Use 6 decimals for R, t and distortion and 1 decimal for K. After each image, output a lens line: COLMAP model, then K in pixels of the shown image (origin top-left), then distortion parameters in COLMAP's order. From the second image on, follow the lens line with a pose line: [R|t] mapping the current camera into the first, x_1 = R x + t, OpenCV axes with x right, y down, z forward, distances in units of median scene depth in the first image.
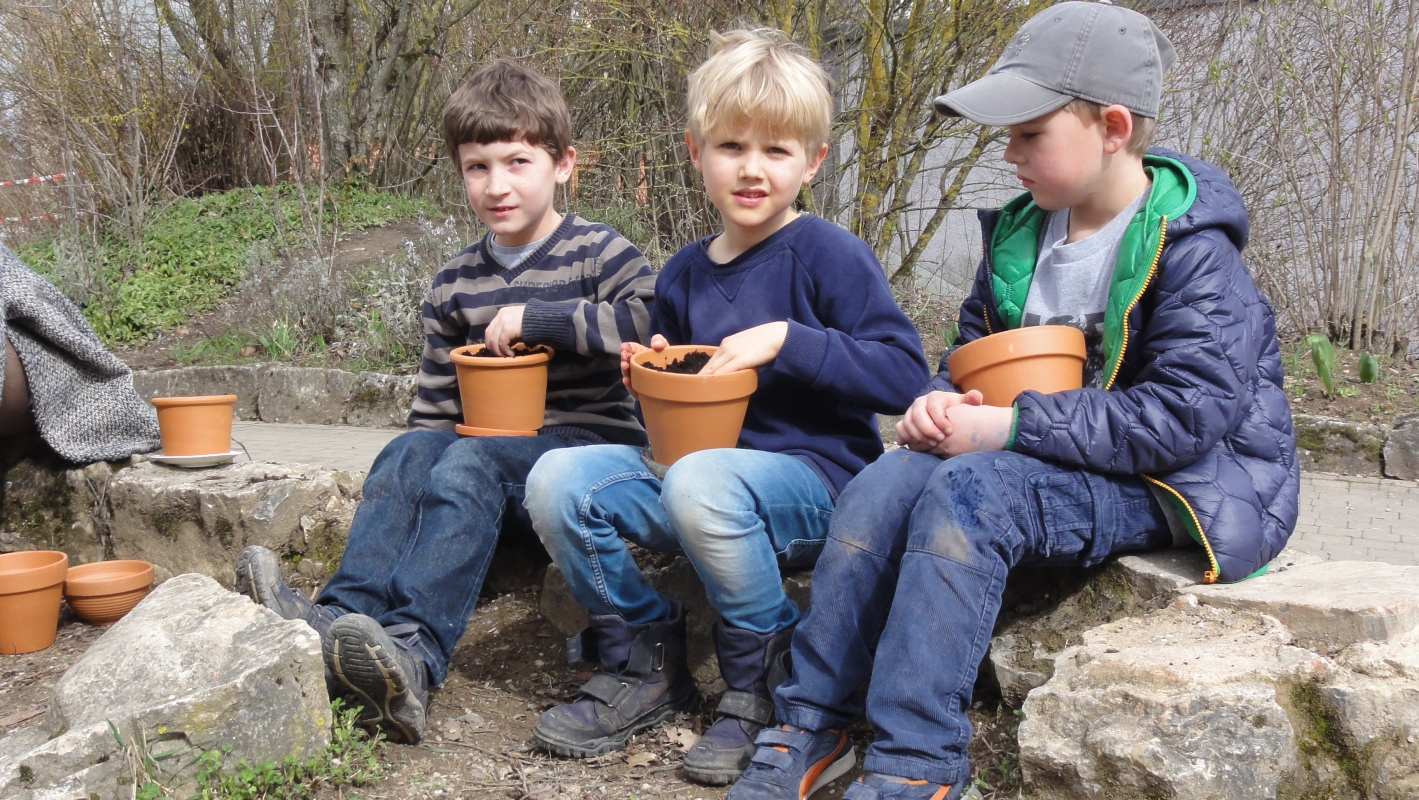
lens RADIAL K [[1775.1, 0, 715.9], [0, 1775.1, 406.6], [0, 0, 1]] dist [-0.027598, 0.000000]
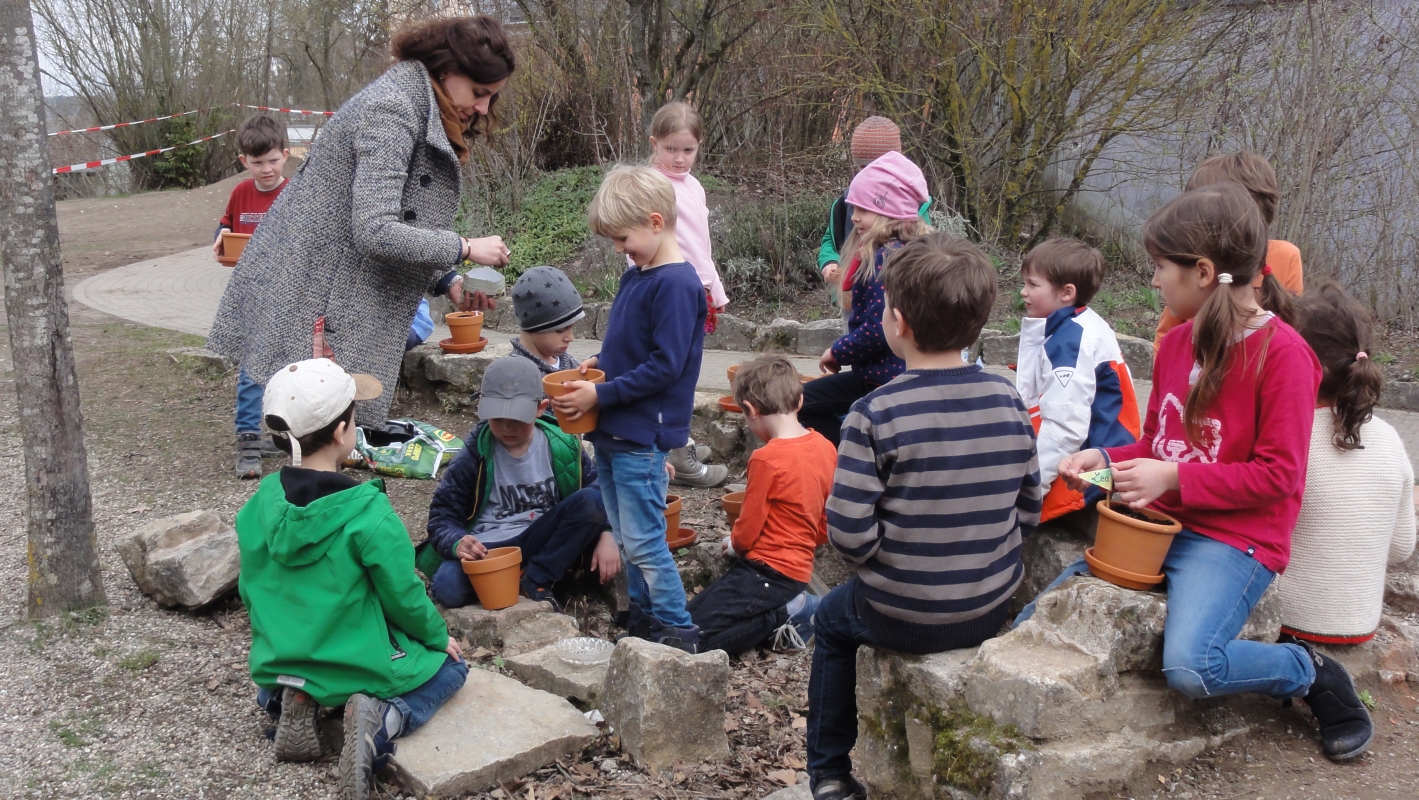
lens RADIAL K [[1775.1, 0, 707.7], [0, 1775.1, 402.2], [0, 0, 1]] dist [-0.027598, 0.000000]
pose [[0.982196, 0.020052, -0.186788, 0.394470], [-0.008622, 0.998051, 0.061803, -0.098270], [0.187663, -0.059092, 0.980454, -1.549324]]
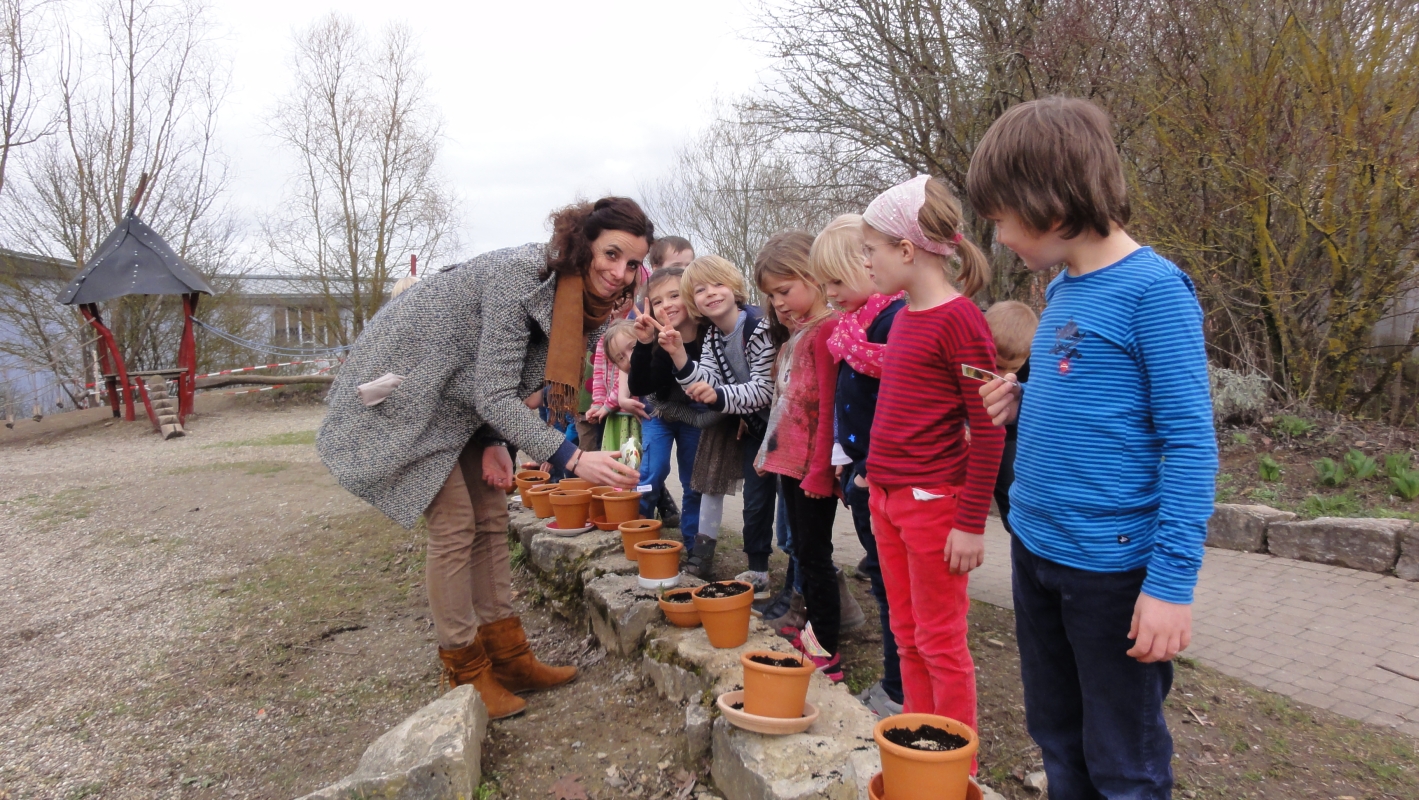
lens RADIAL K [[1005.2, 0, 716.3], [0, 1005.2, 405.1], [0, 0, 1]] dist [-0.001288, 0.009228]
pose [[0.821576, 0.003844, -0.570086, 0.467946], [-0.014617, 0.999791, -0.014325, -0.169665], [0.569911, 0.020103, 0.821460, 0.299146]]
